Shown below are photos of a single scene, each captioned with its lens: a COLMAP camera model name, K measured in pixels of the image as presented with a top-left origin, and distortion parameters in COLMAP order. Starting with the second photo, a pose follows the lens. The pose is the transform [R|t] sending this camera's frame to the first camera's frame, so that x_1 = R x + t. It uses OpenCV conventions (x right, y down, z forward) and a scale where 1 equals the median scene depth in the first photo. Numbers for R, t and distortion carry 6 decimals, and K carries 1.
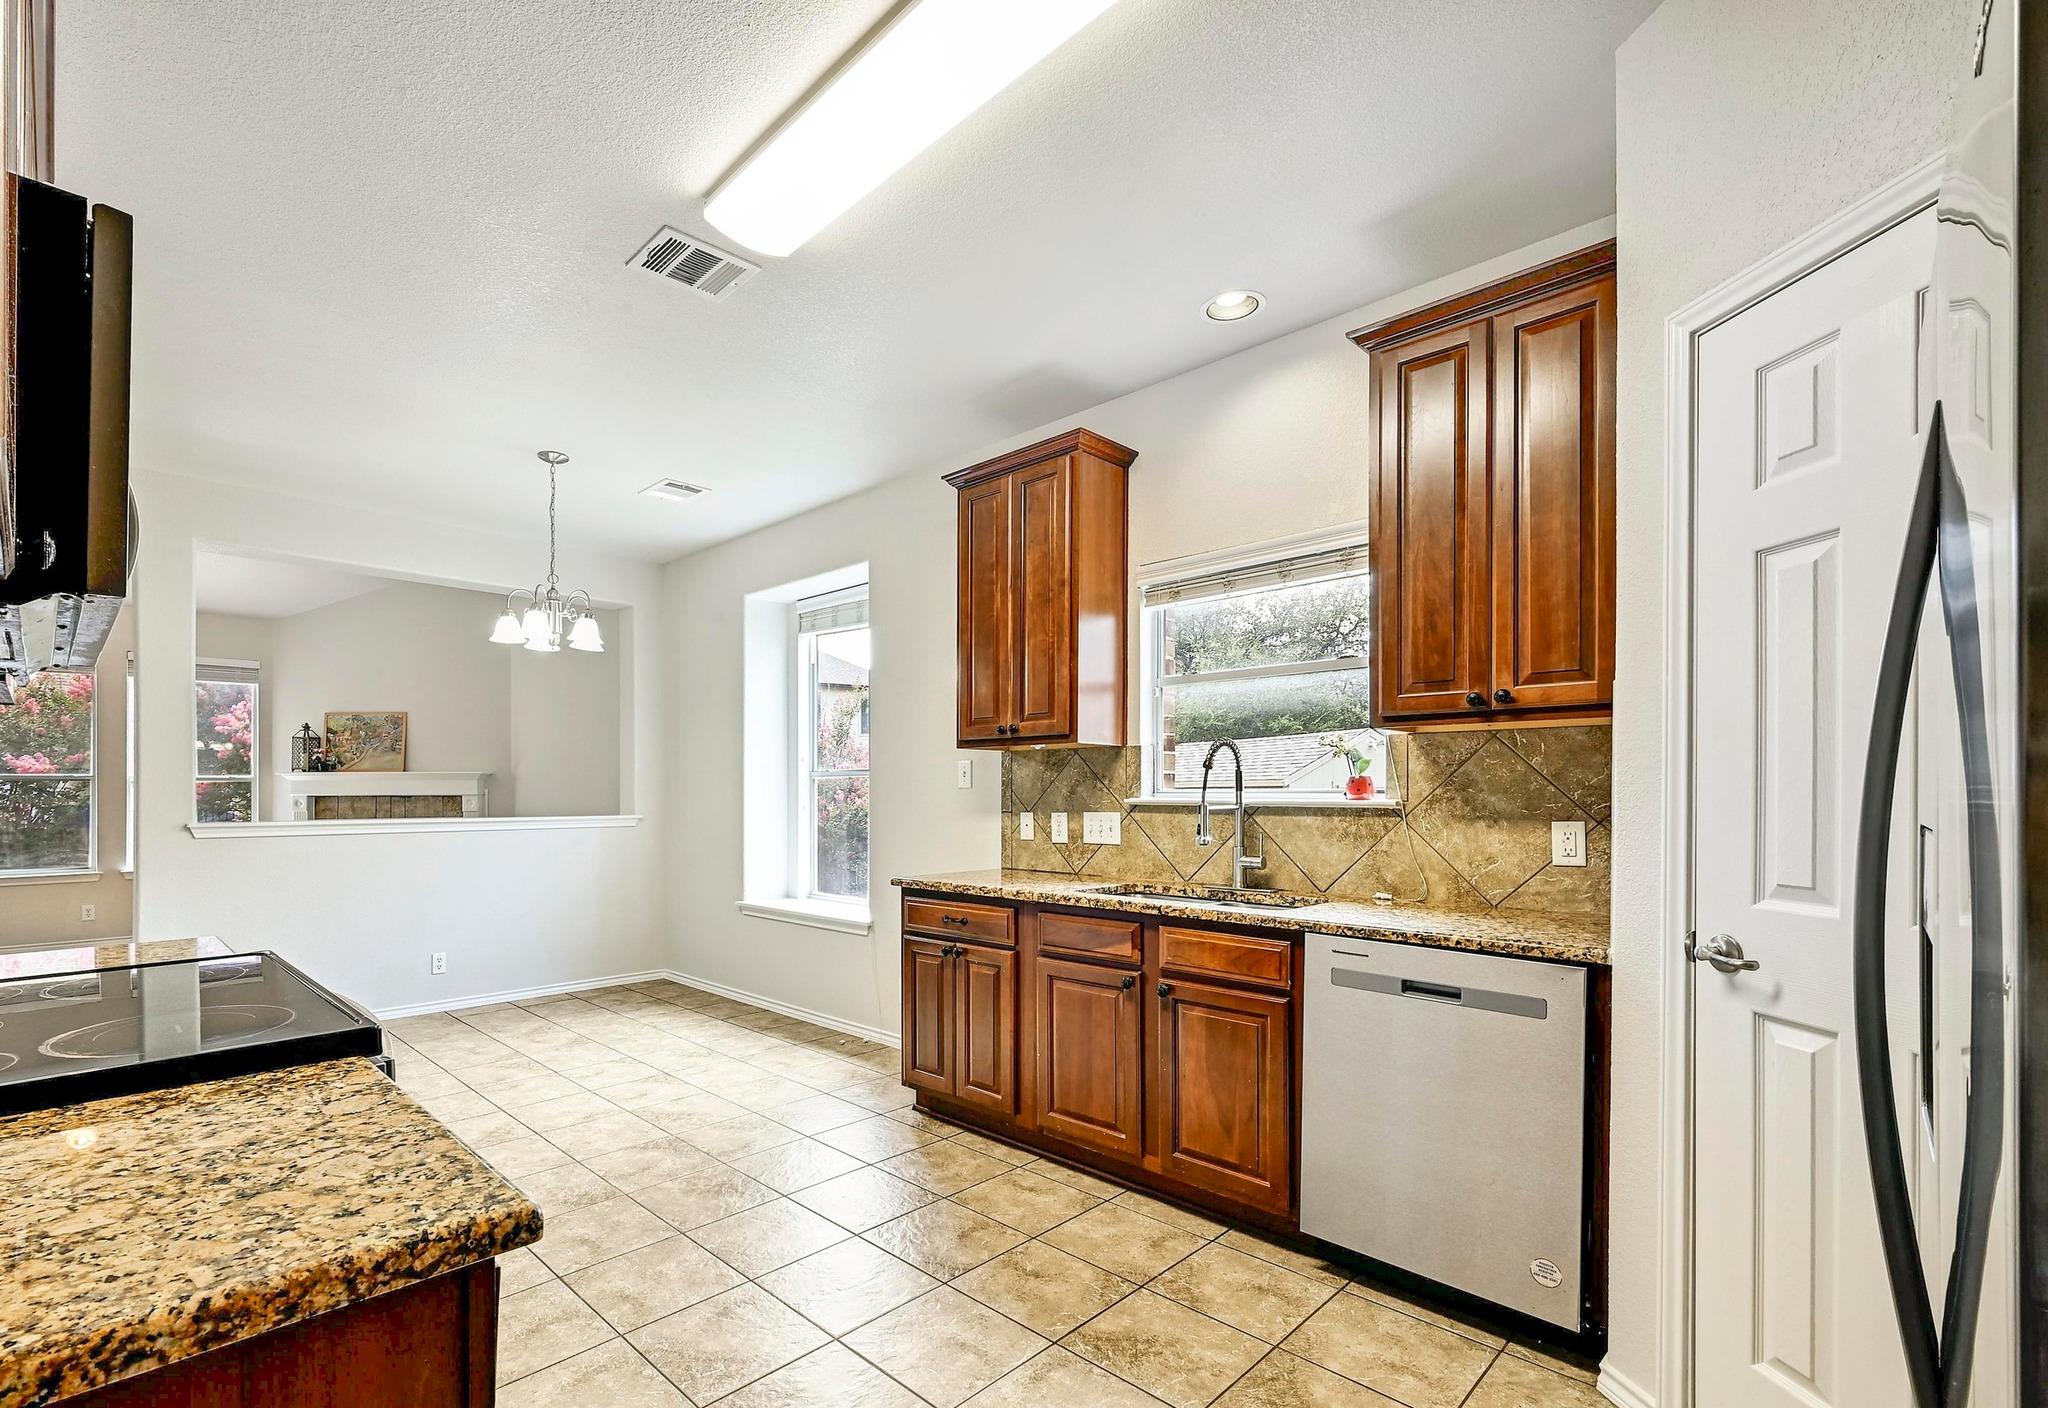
lens RADIAL K [[933.8, 0, 931.1], [0, 933.8, 793.5], [0, 0, 1]] dist [-0.000287, 0.000043]
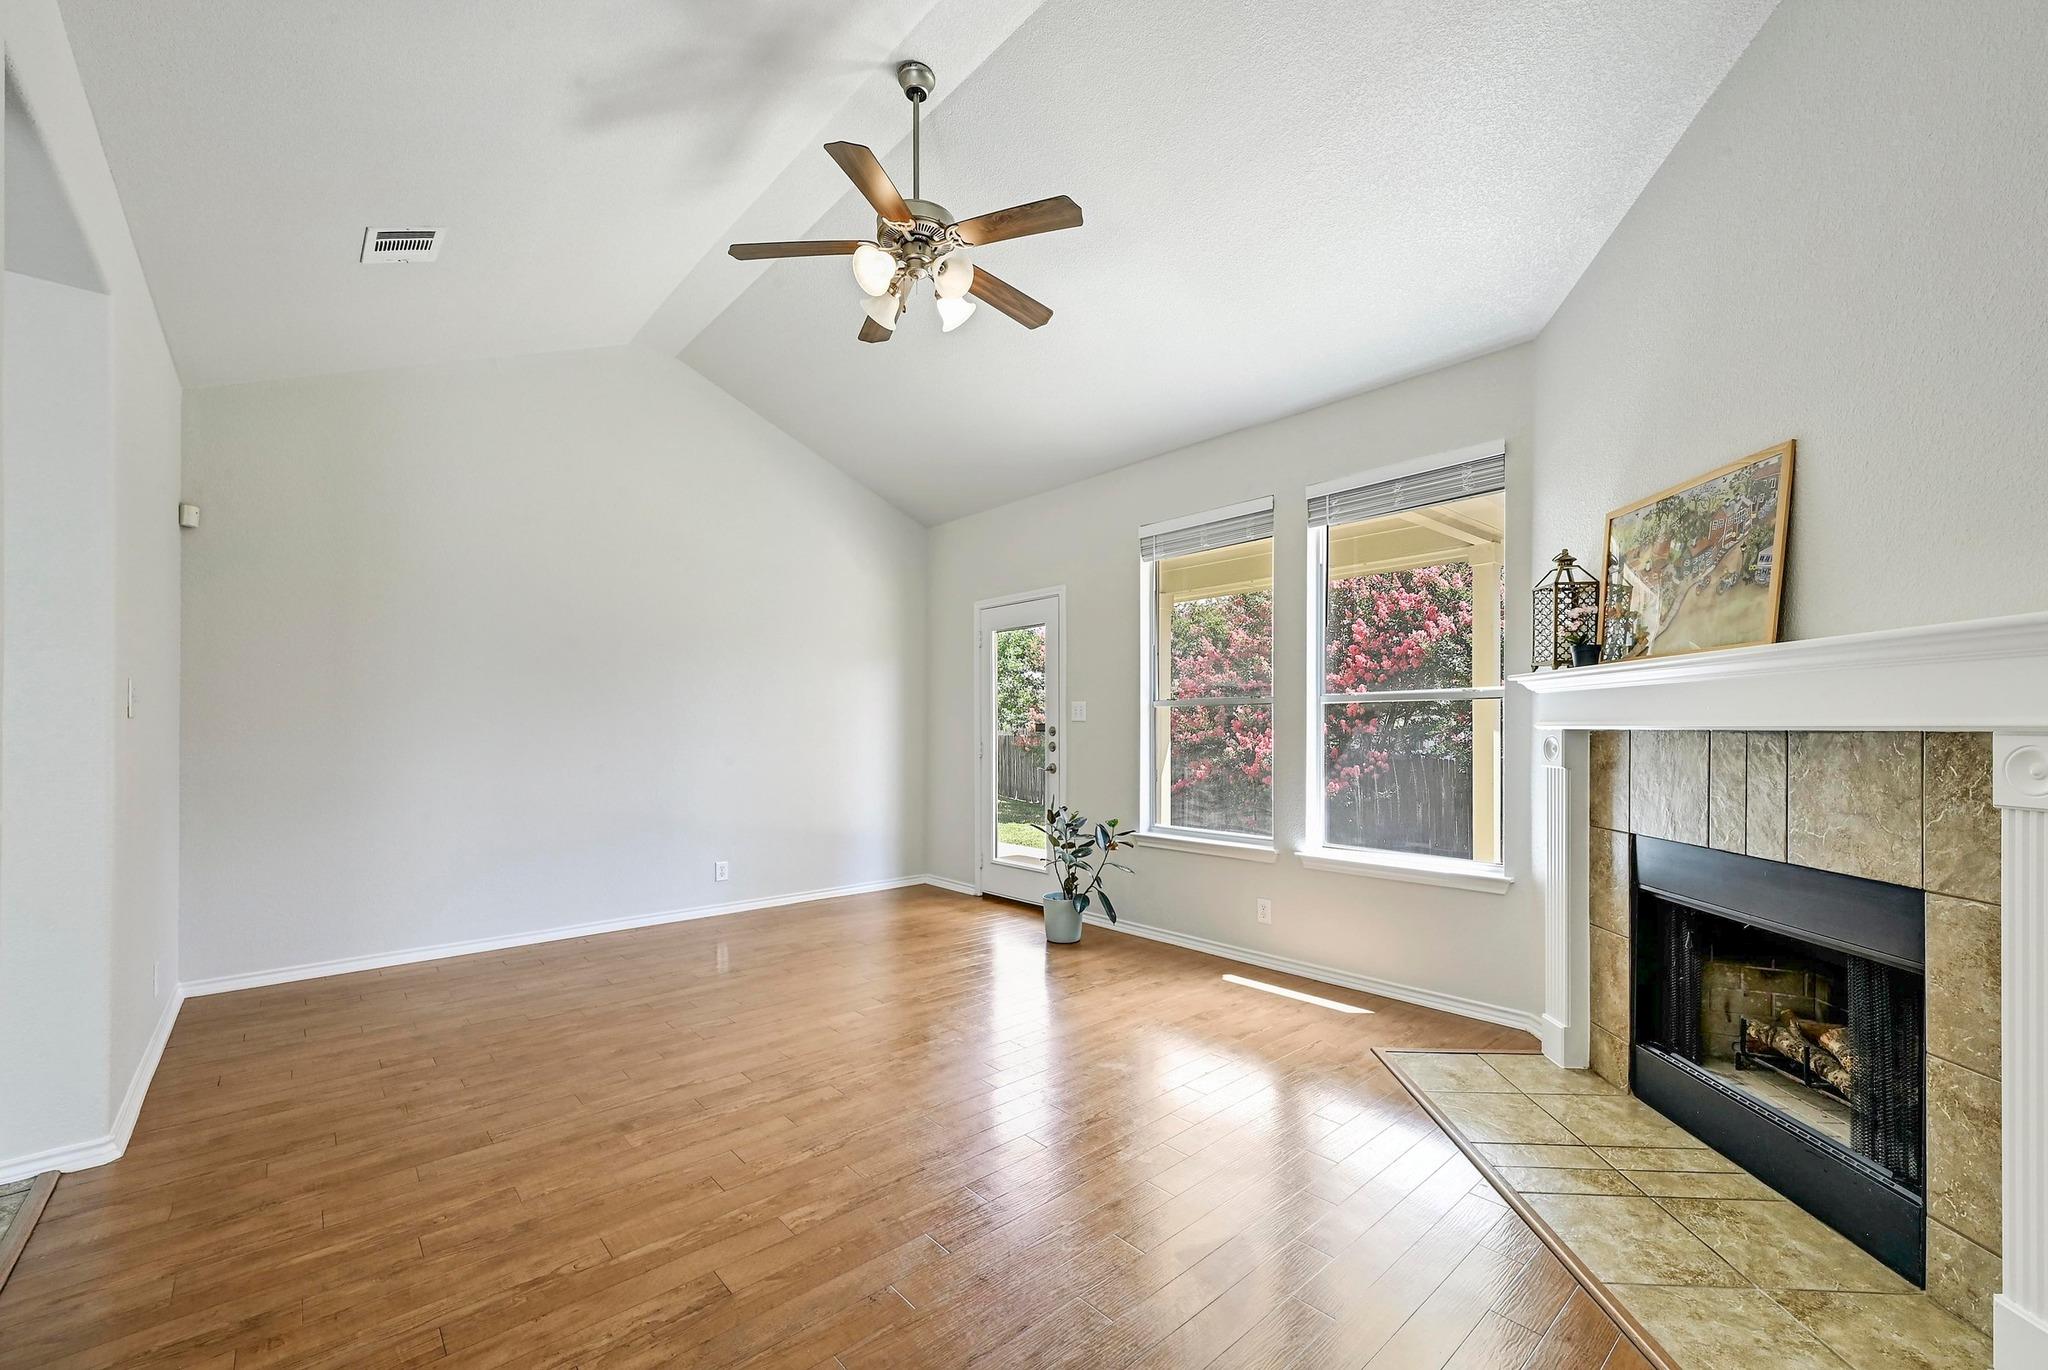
lens RADIAL K [[834.4, 0, 1039.3], [0, 834.4, 715.5], [0, 0, 1]] dist [-0.000059, 0.000059]
pose [[-0.028975, -0.010092, -0.999529, -0.625643], [0.001592, 0.999947, -0.010142, -0.000662], [0.999579, -0.001885, -0.028958, 1.618481]]
